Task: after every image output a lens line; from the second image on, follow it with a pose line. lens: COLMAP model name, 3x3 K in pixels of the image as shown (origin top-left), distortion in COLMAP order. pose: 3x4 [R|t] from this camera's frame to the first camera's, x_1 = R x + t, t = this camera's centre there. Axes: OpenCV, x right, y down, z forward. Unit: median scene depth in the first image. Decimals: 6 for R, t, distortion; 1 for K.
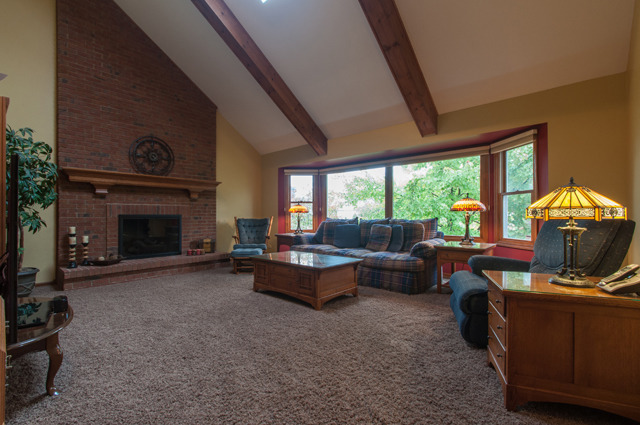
lens RADIAL K [[293.6, 0, 316.7], [0, 293.6, 213.6], [0, 0, 1]] dist [-0.002563, -0.001503]
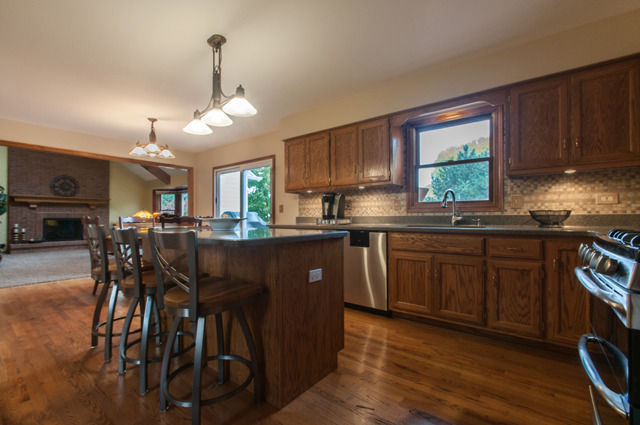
lens RADIAL K [[293.6, 0, 316.7], [0, 293.6, 213.6], [0, 0, 1]] dist [-0.002563, -0.001503]
pose [[0.997998, -0.000958, 0.063239, 1.009473], [0.001578, 0.999951, -0.009745, -0.004291], [-0.063227, 0.009825, 0.997951, -1.044281]]
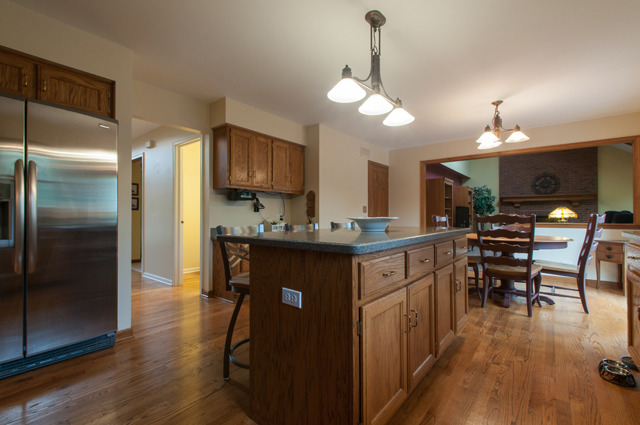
lens RADIAL K [[293.6, 0, 316.7], [0, 293.6, 213.6], [0, 0, 1]] dist [-0.002563, -0.001503]
pose [[0.062154, -0.007676, -0.998037, 1.332675], [0.003964, 0.999964, -0.007444, -0.002417], [0.998059, -0.003494, 0.062182, -0.616399]]
